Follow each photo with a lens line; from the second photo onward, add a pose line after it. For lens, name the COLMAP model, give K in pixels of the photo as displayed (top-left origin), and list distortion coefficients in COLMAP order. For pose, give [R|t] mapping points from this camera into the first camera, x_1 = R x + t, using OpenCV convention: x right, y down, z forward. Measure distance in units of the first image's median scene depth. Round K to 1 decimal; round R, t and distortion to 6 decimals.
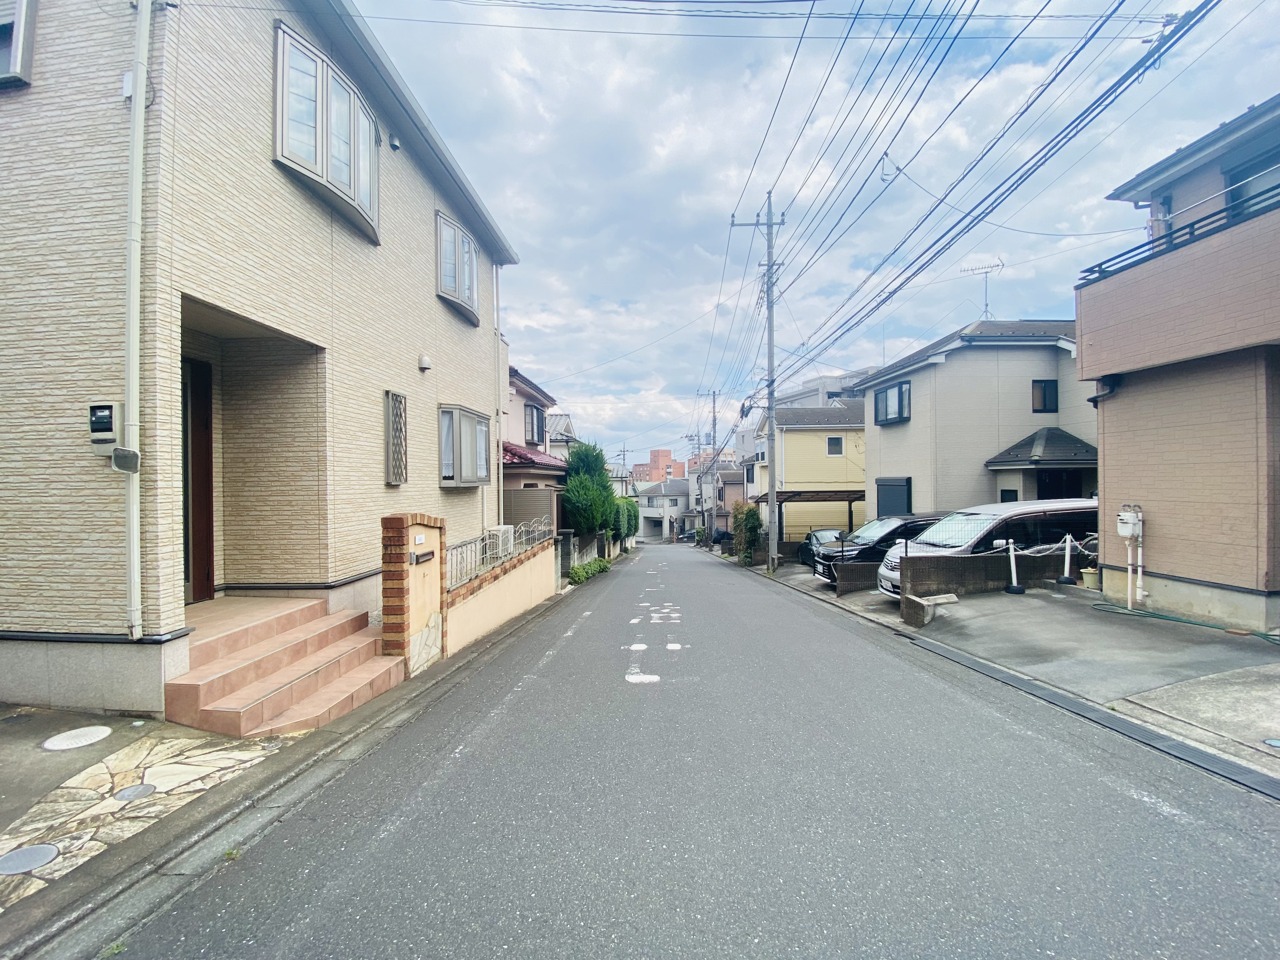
lens RADIAL K [[517.6, 0, 637.2], [0, 517.6, 482.2], [0, 0, 1]] dist [0.025181, -0.023105]
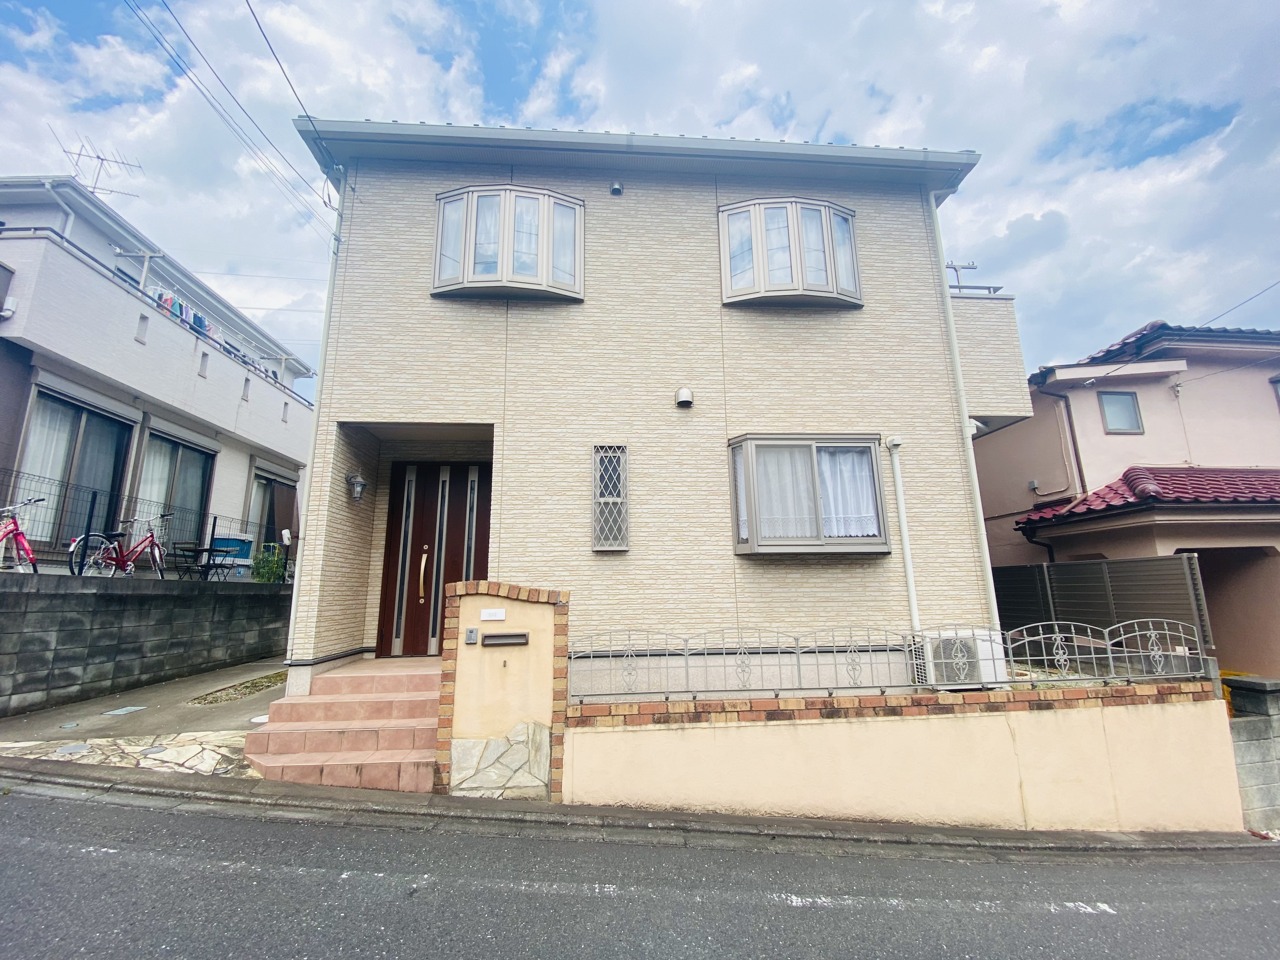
lens RADIAL K [[521.6, 0, 644.4], [0, 521.6, 481.3], [0, 0, 1]] dist [0.021636, -0.020737]
pose [[0.122823, -0.193846, -0.973313, 0.530836], [0.011551, 0.980951, -0.193909, 0.081362], [0.992361, 0.012574, 0.122722, 1.376093]]
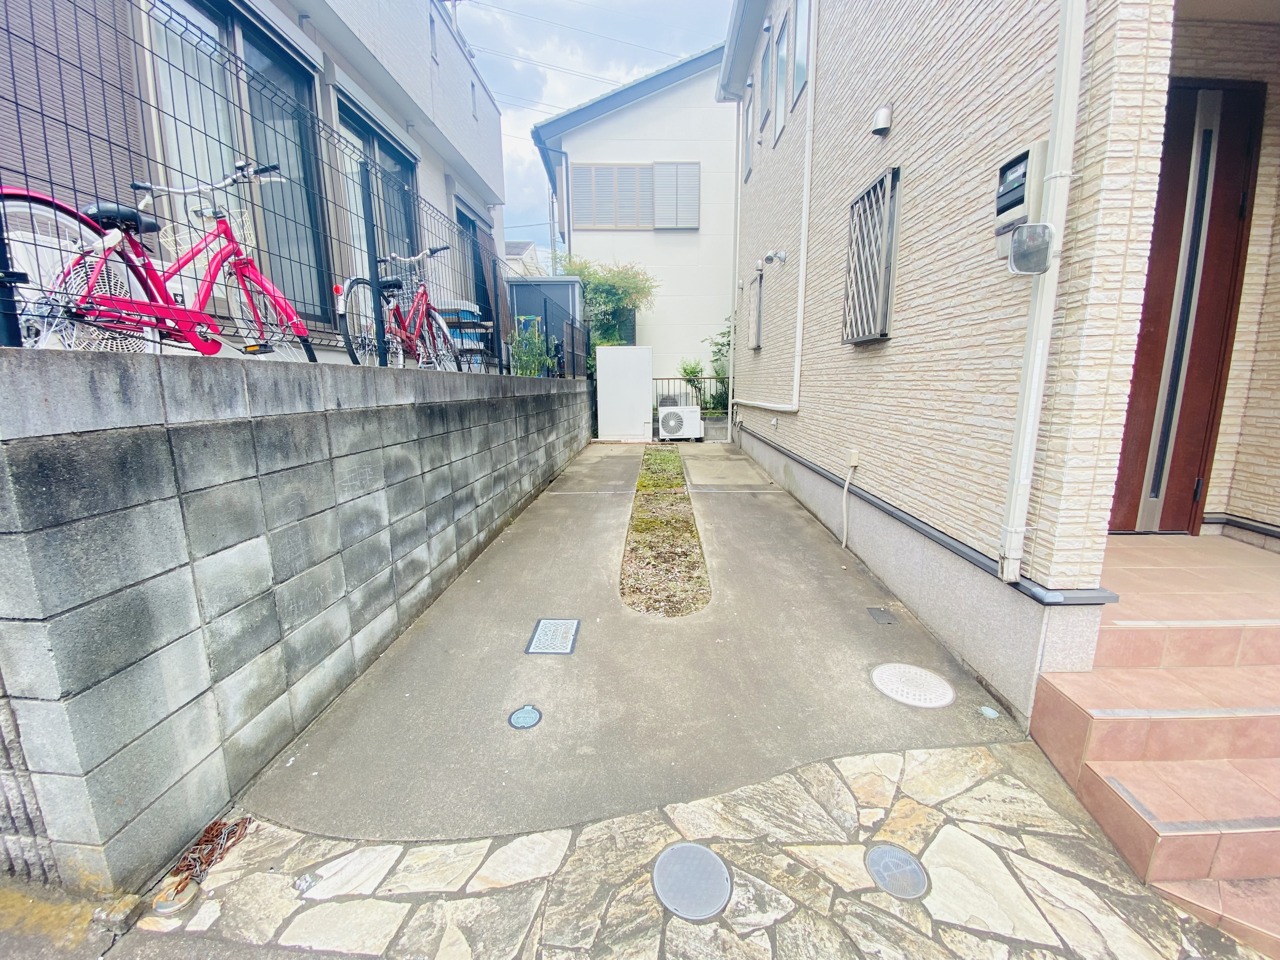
lens RADIAL K [[519.1, 0, 637.3], [0, 519.1, 480.4], [0, 0, 1]] dist [0.008034, -0.015142]
pose [[0.004088, 0.198177, -0.980158, -0.321682], [0.008515, 0.980123, 0.198206, 0.056996], [0.999955, -0.009156, 0.002320, 0.445523]]
